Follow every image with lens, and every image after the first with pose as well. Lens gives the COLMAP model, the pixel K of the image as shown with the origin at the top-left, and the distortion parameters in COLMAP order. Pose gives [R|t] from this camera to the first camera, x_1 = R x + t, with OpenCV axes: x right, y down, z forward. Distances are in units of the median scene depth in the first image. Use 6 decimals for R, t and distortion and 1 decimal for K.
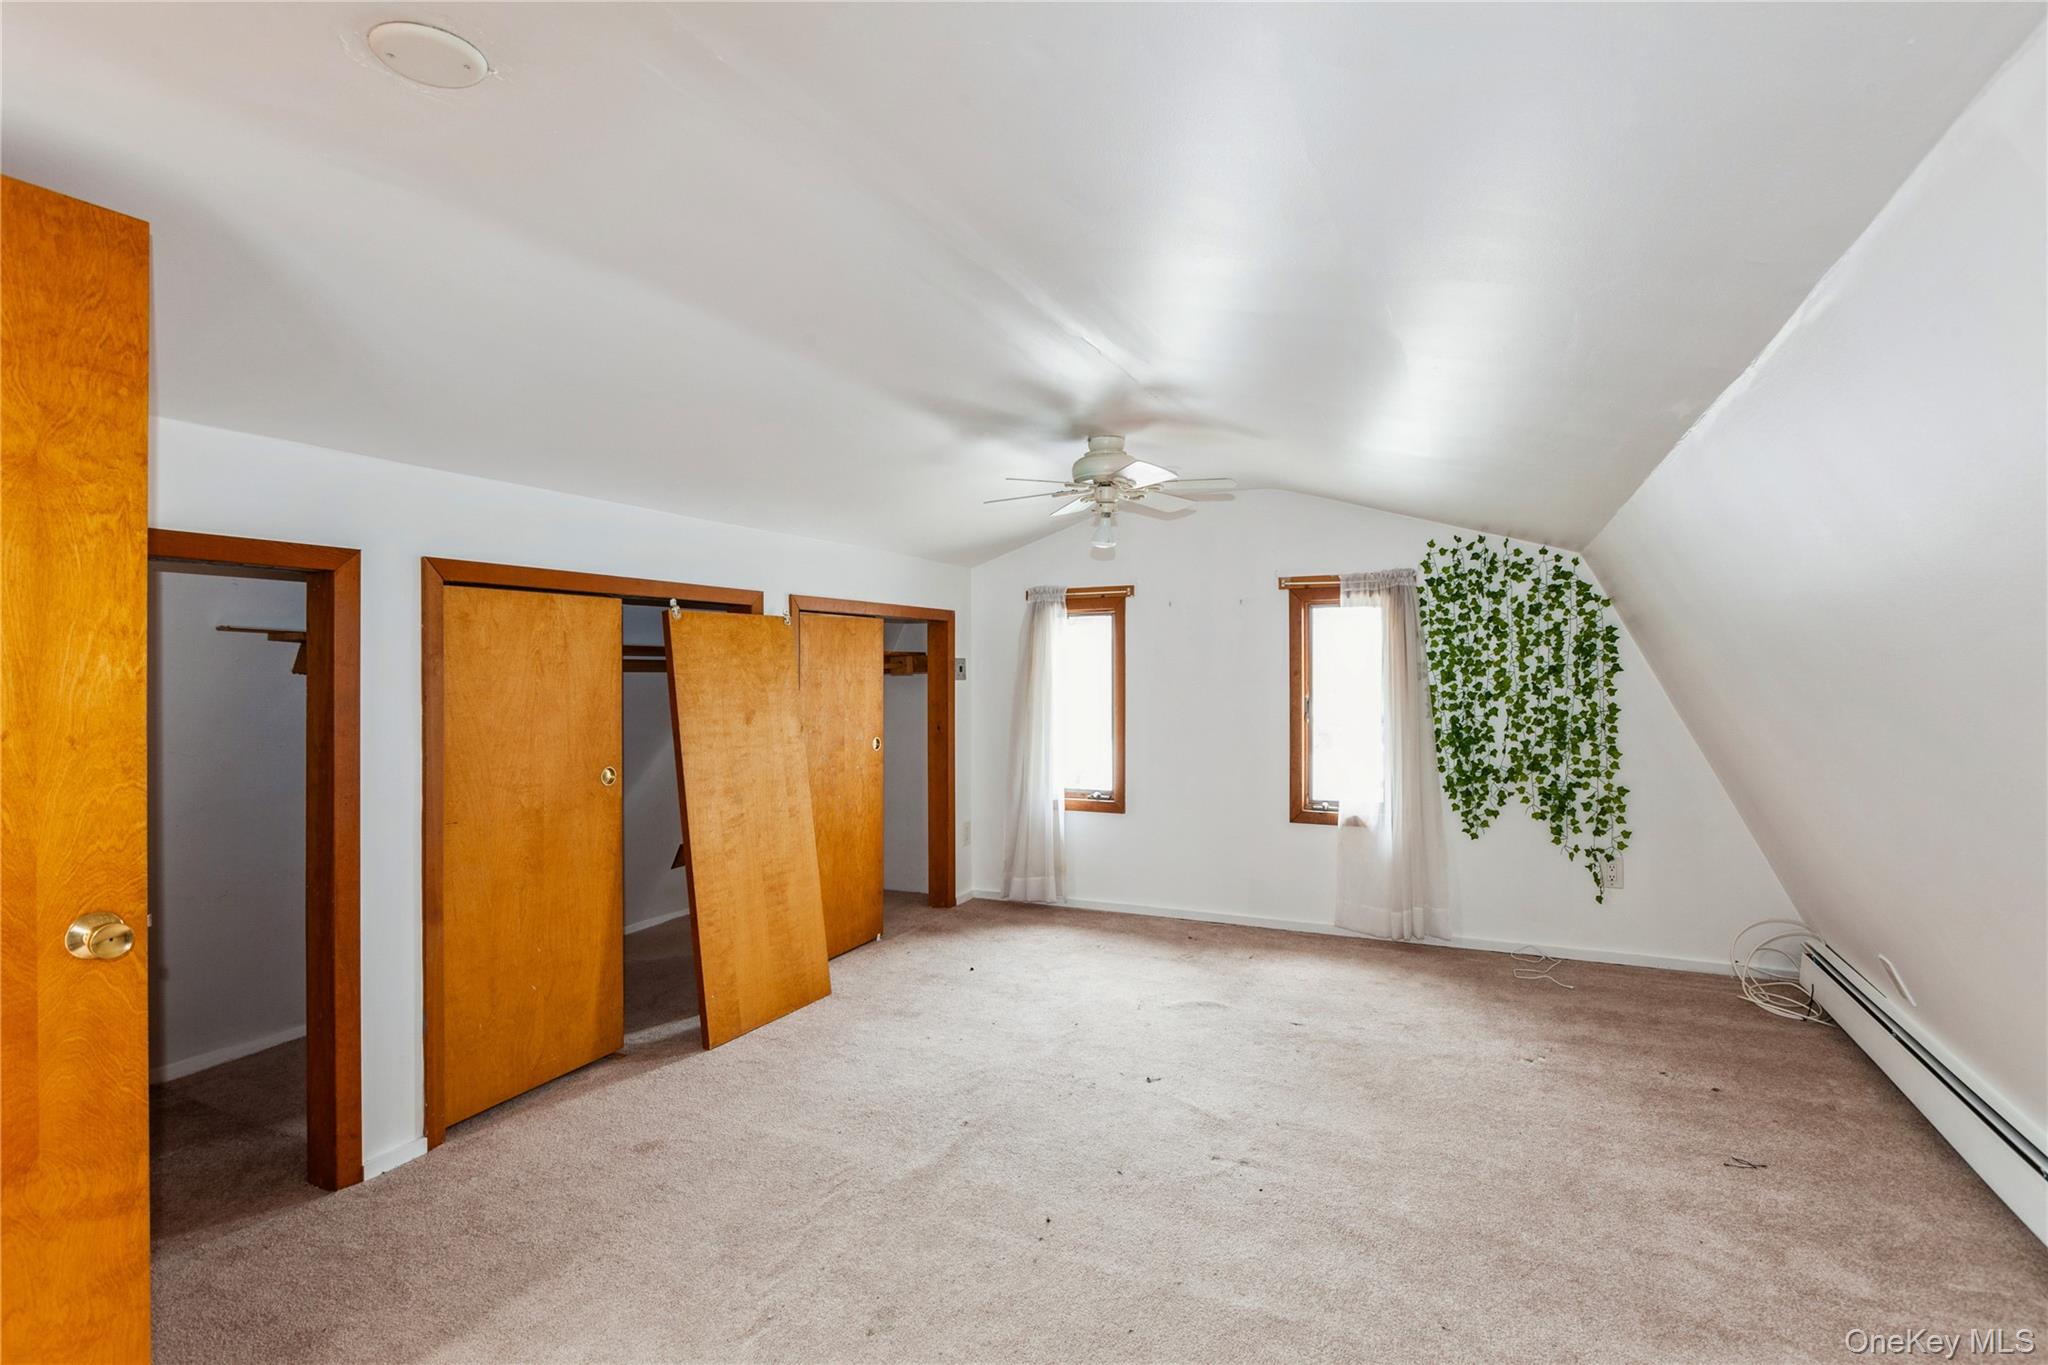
lens RADIAL K [[932.9, 0, 1020.4], [0, 932.9, 669.2], [0, 0, 1]] dist [0.000787, 0.000074]
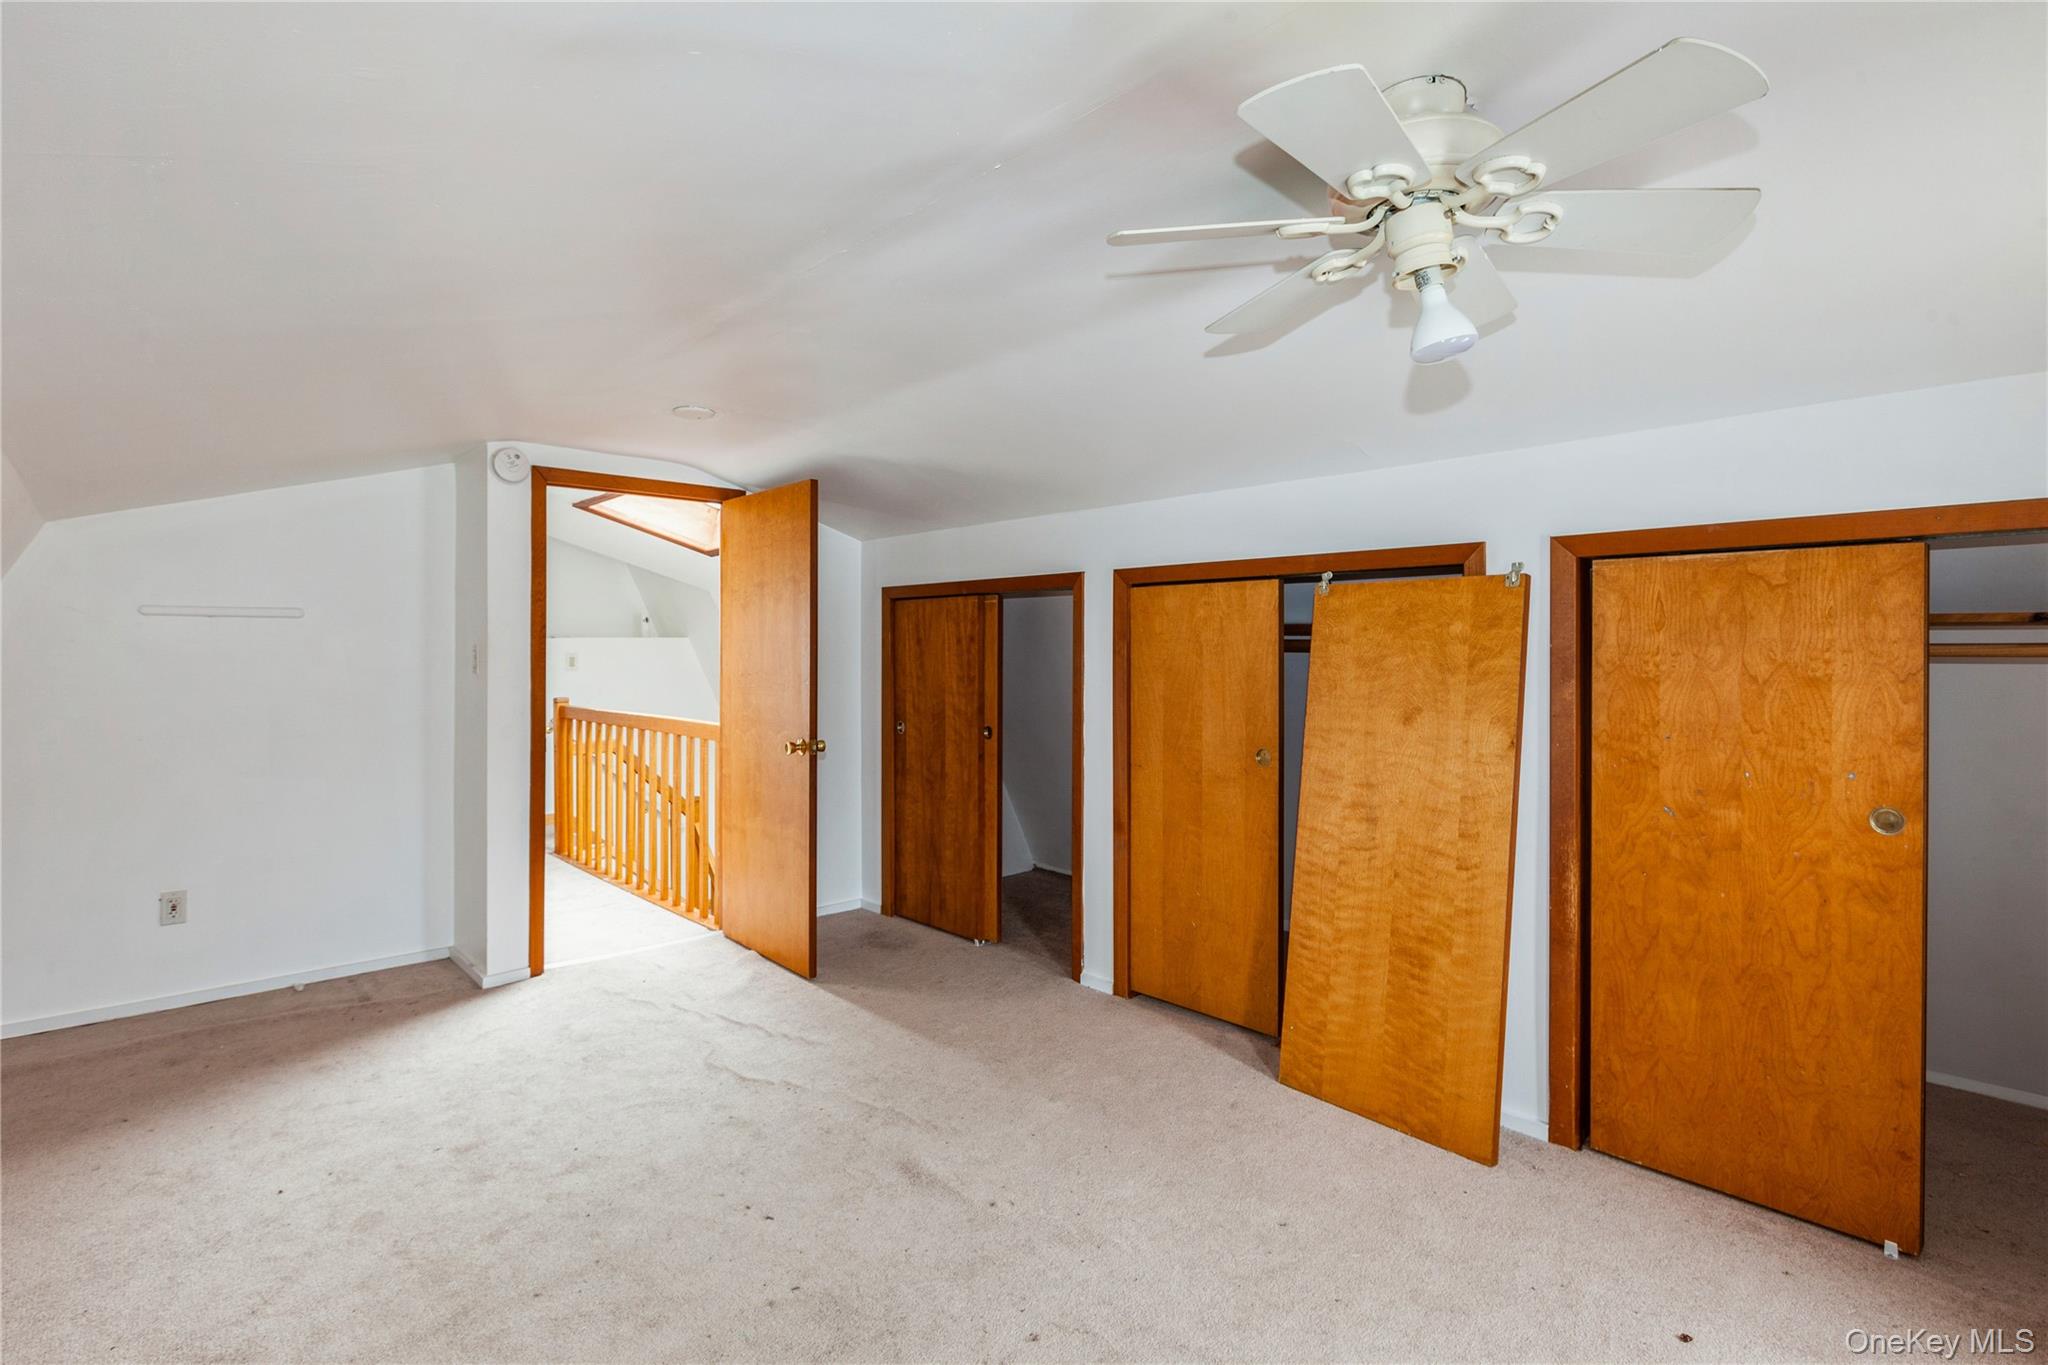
lens RADIAL K [[932.9, 0, 1020.4], [0, 932.9, 669.2], [0, 0, 1]] dist [0.000787, 0.000074]
pose [[-0.327825, 0.020138, -0.944524, 0.540582], [-0.004955, 0.999722, 0.023035, -0.002164], [0.944725, 0.012232, -0.327634, 0.992488]]
